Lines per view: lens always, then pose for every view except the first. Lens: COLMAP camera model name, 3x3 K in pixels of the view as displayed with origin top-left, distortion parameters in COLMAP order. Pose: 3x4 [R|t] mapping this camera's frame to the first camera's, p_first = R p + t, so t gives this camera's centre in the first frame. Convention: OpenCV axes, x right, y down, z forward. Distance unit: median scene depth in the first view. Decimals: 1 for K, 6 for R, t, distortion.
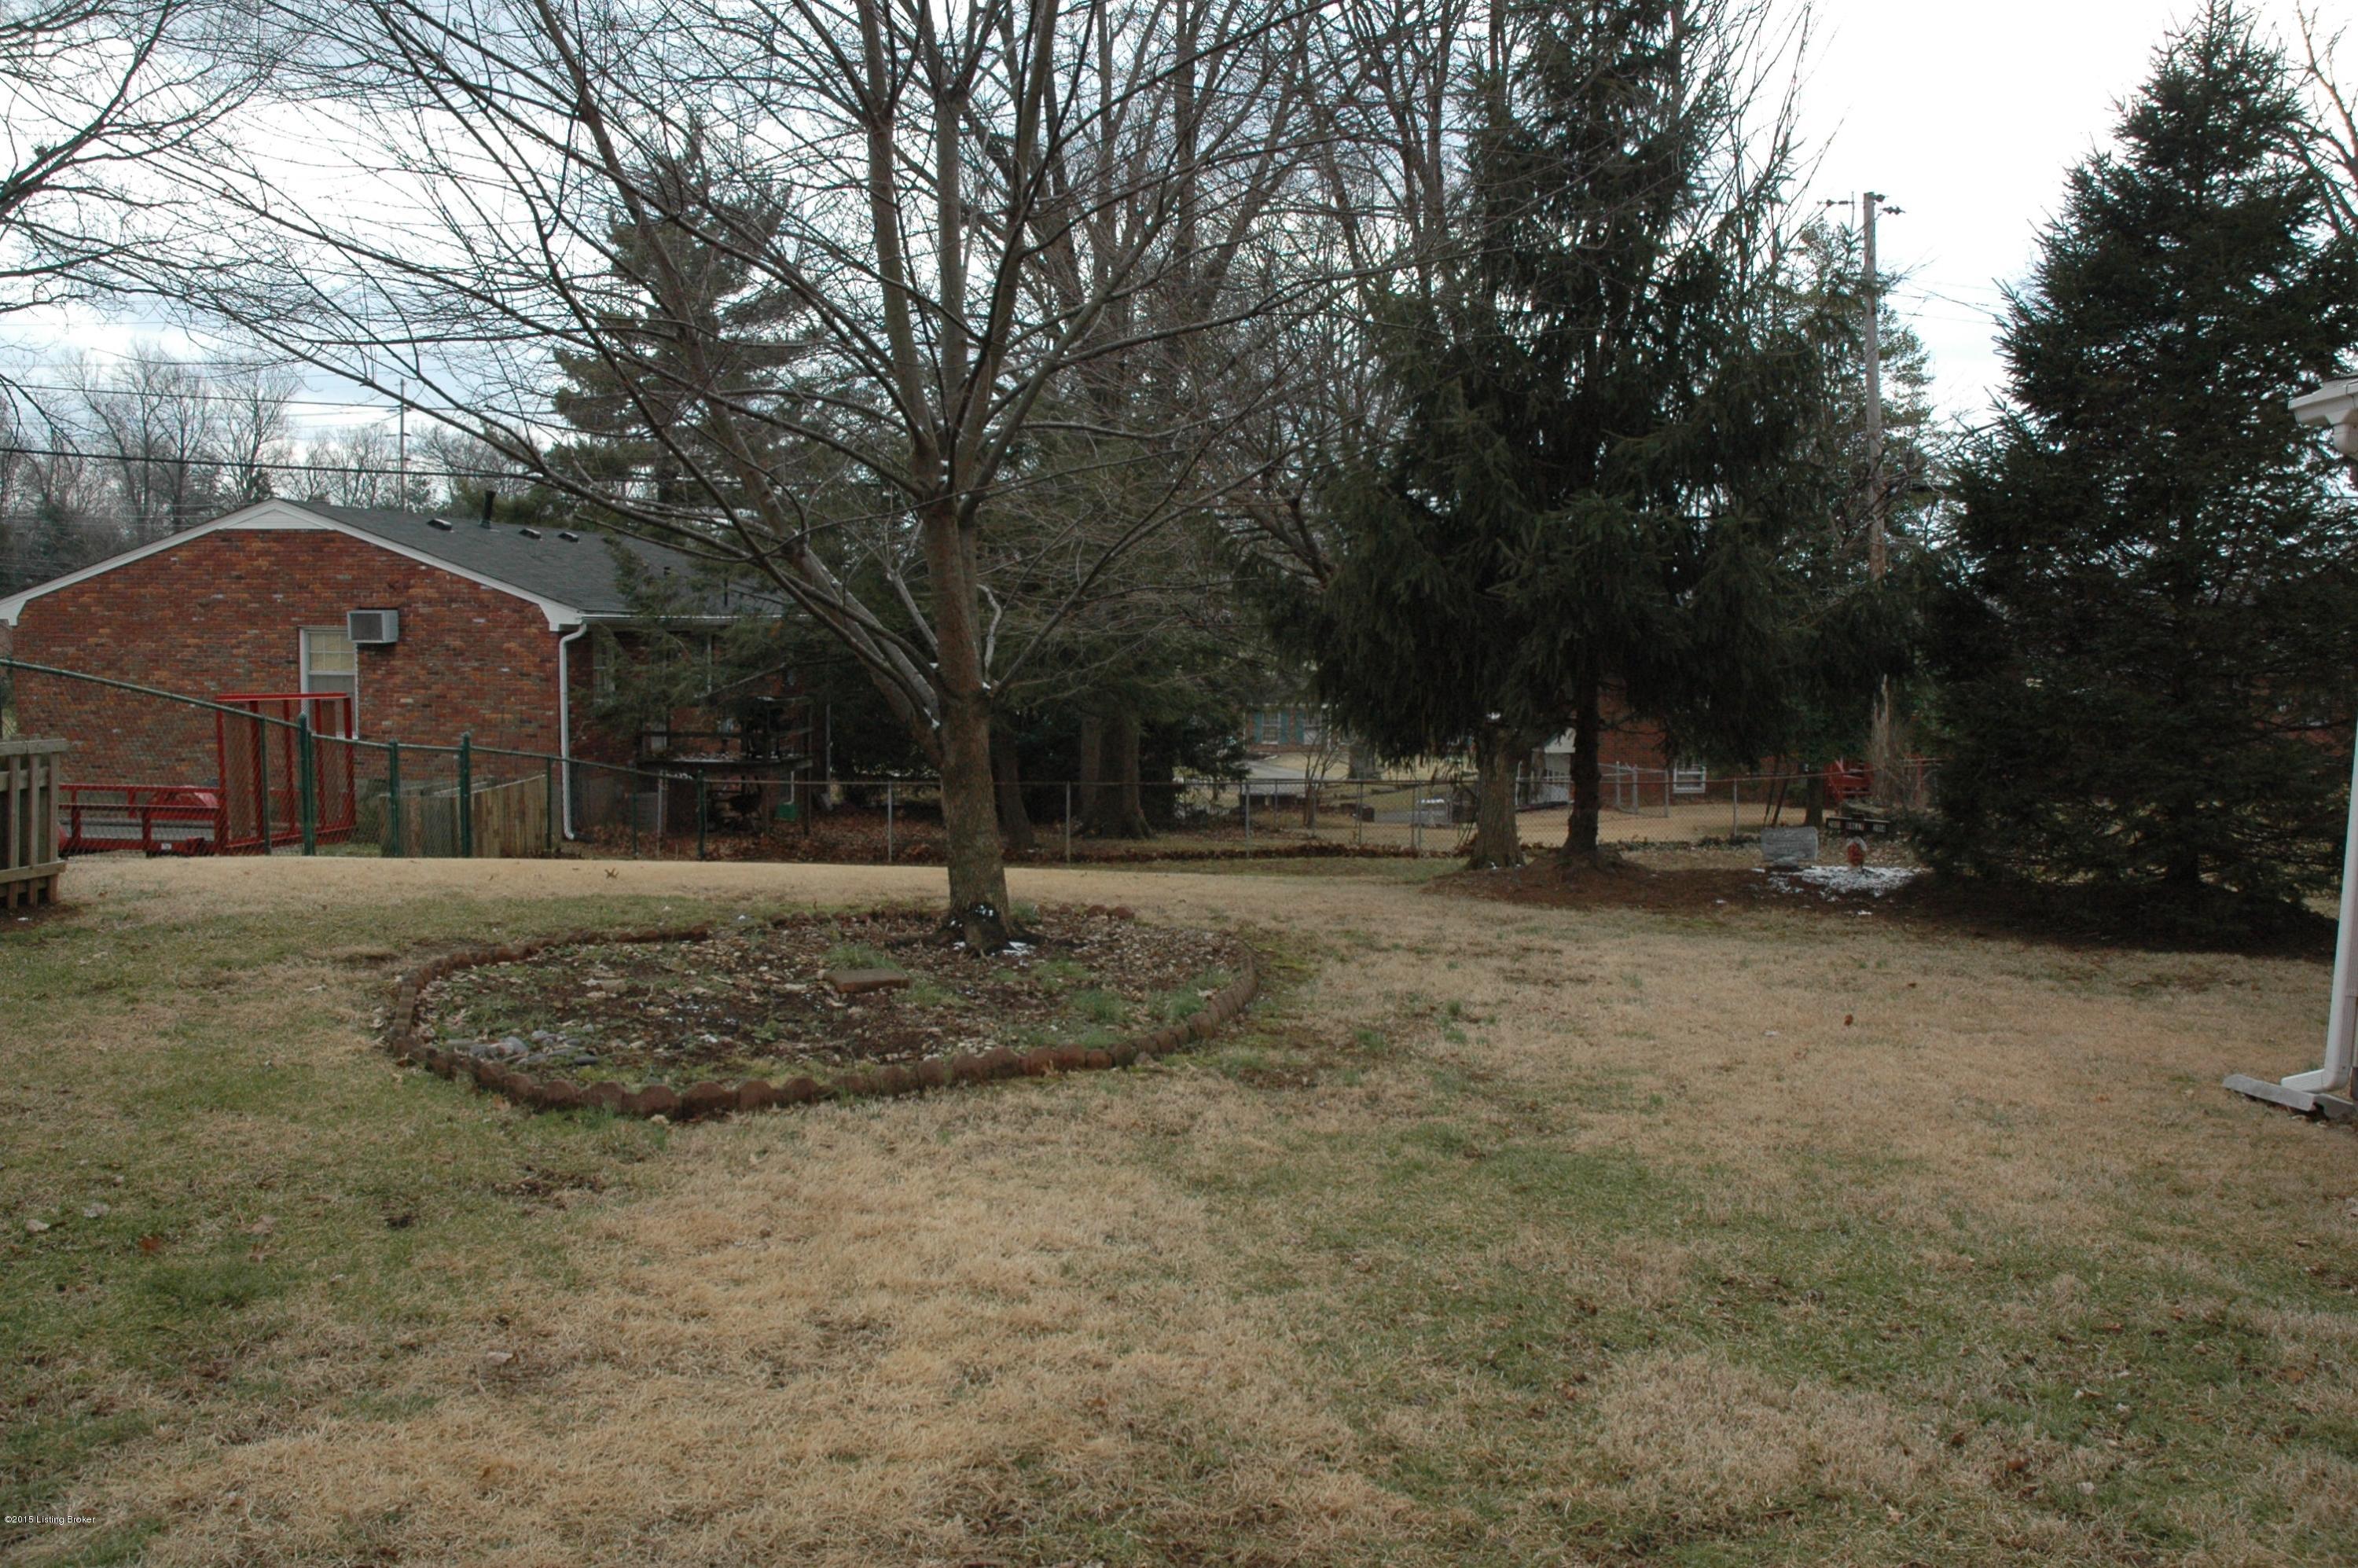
lens RADIAL K [[1883.4, 0, 1178.2], [0, 1883.4, 778.6], [0, 0, 1]] dist [-0.151057, 0.011816]
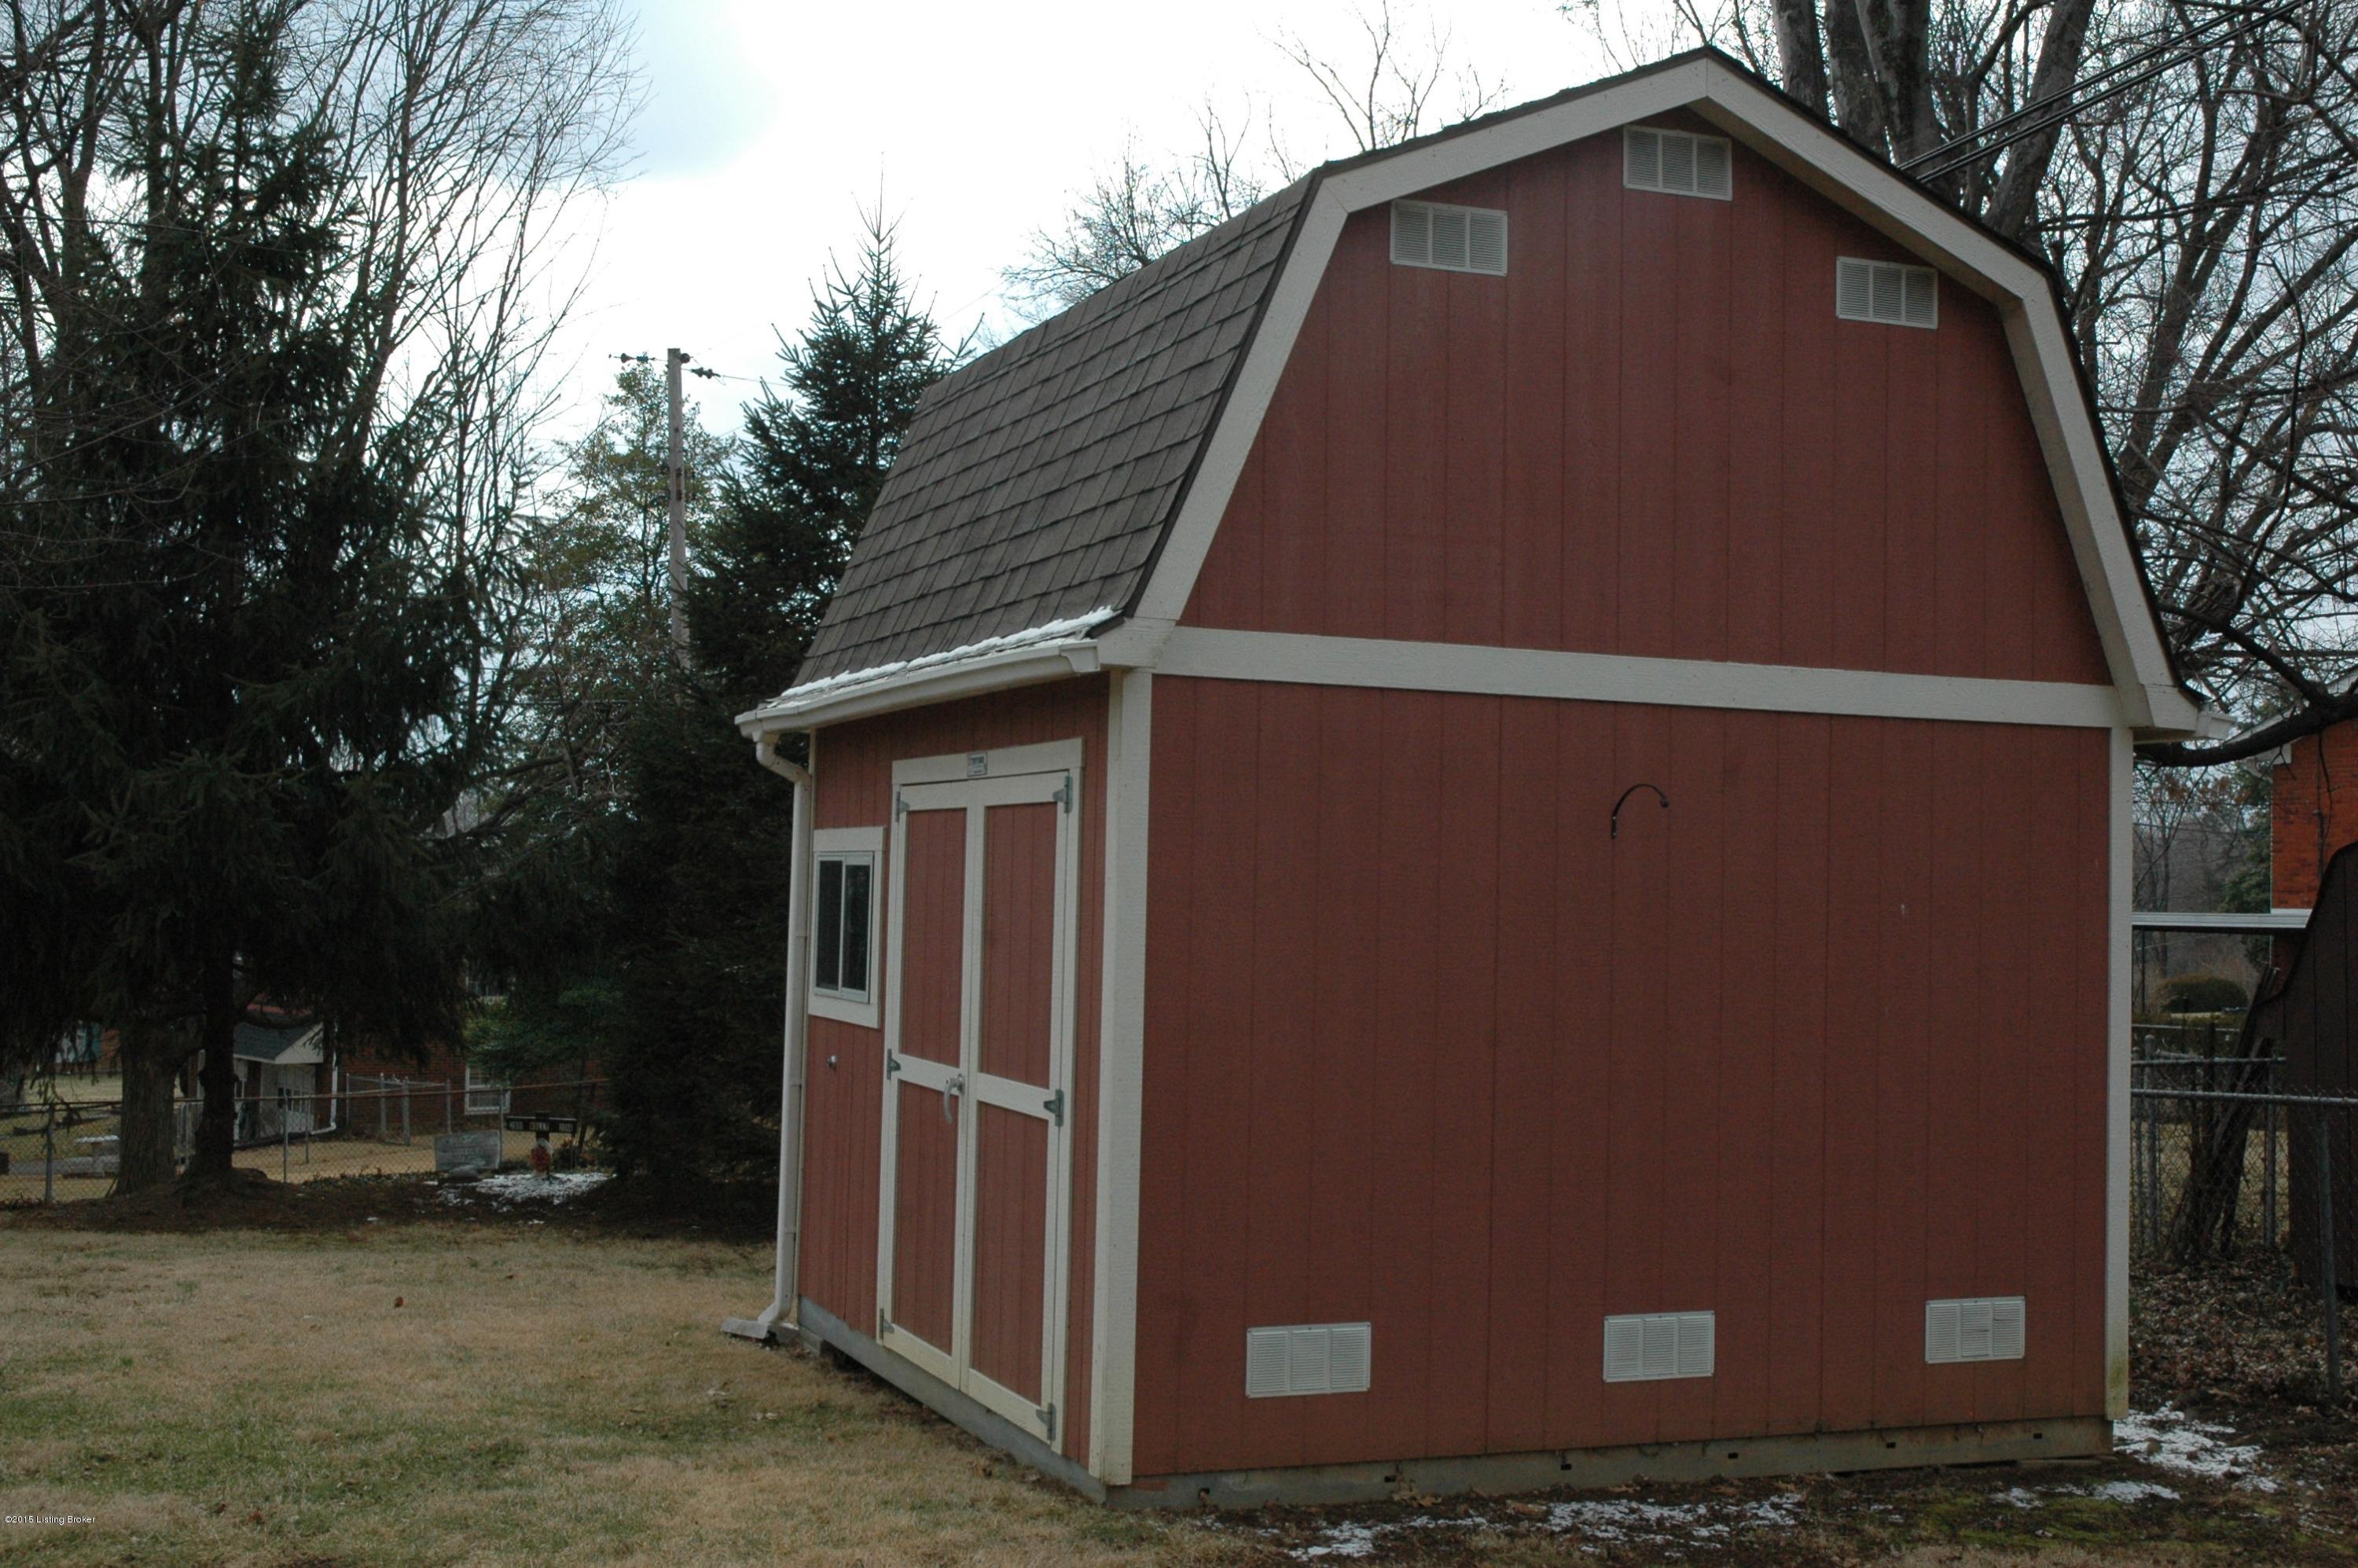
lens RADIAL K [[2728.8, 0, 1179.6], [0, 2728.8, 795.1], [0, 0, 1]] dist [0.006322, 0.000000]
pose [[0.879788, 0.023621, 0.474778, 0.016335], [0.029718, 0.994078, -0.104526, 0.014595], [-0.474436, 0.106071, 0.873876, -0.304087]]
